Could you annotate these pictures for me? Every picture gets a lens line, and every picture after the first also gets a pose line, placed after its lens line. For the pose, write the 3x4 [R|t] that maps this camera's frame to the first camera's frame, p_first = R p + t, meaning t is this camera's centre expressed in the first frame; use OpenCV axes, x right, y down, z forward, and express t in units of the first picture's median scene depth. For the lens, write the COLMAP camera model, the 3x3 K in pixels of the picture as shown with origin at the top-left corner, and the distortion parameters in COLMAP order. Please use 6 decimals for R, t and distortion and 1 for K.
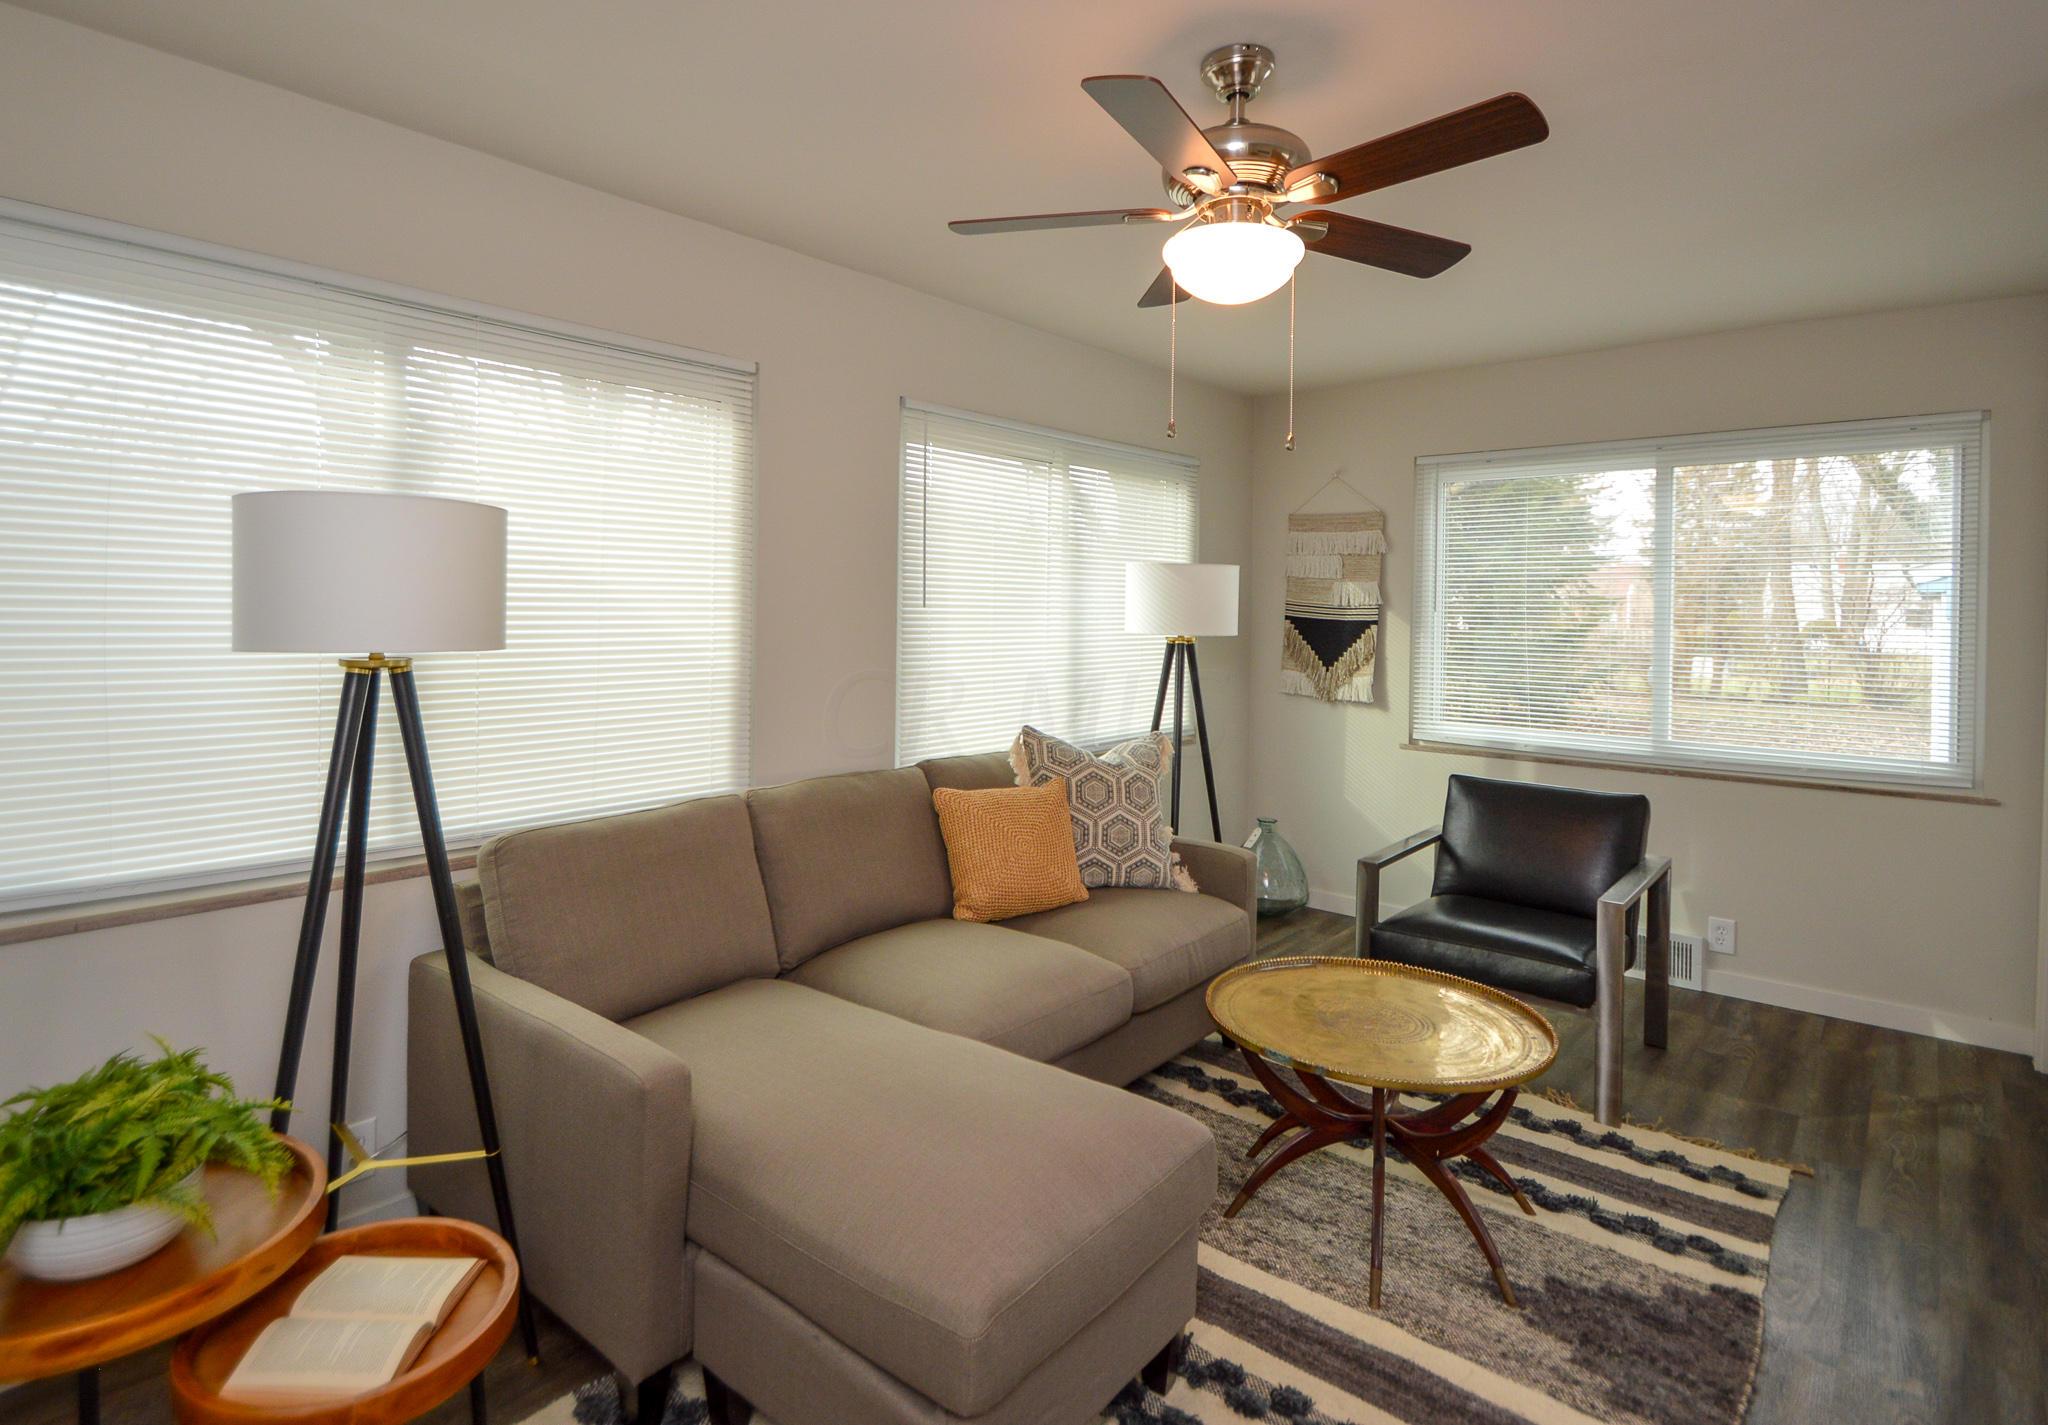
lens RADIAL K [[971.5, 0, 1023.4], [0, 971.5, 635.3], [0, 0, 1]] dist [0.001301, 0.000071]
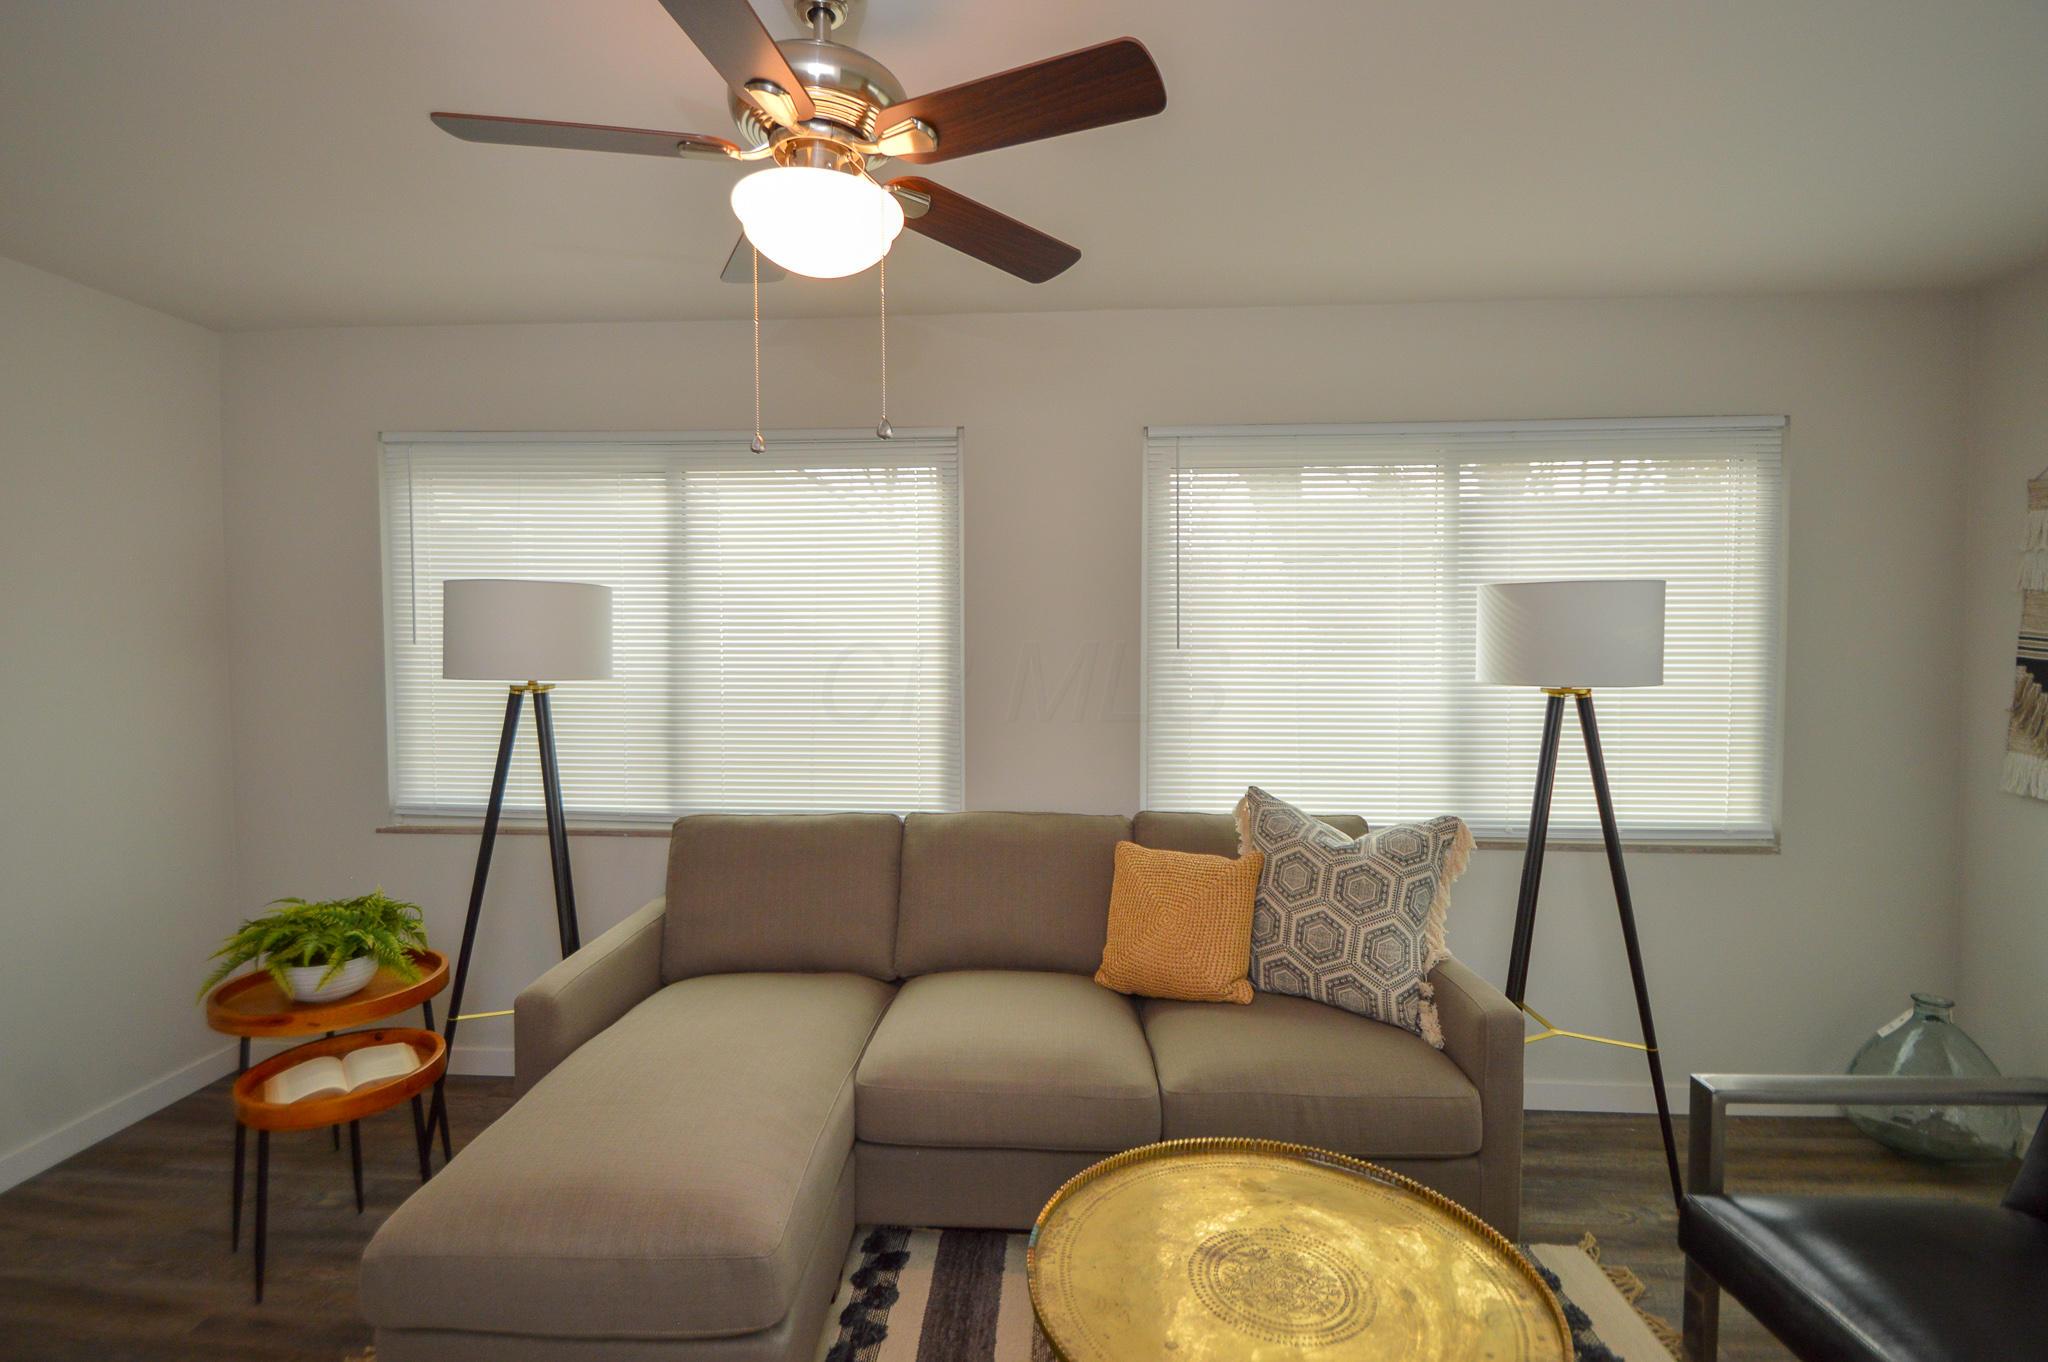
lens RADIAL K [[906.0, 0, 1024.0], [0, 906.0, 681.0], [0, 0, 1]] dist [0.036832, -0.000041]
pose [[0.677726, 0.026482, -0.734838, 0.493421], [-0.017394, 0.999649, 0.019983, -0.013162], [0.735109, -0.000761, 0.677949, 0.335850]]
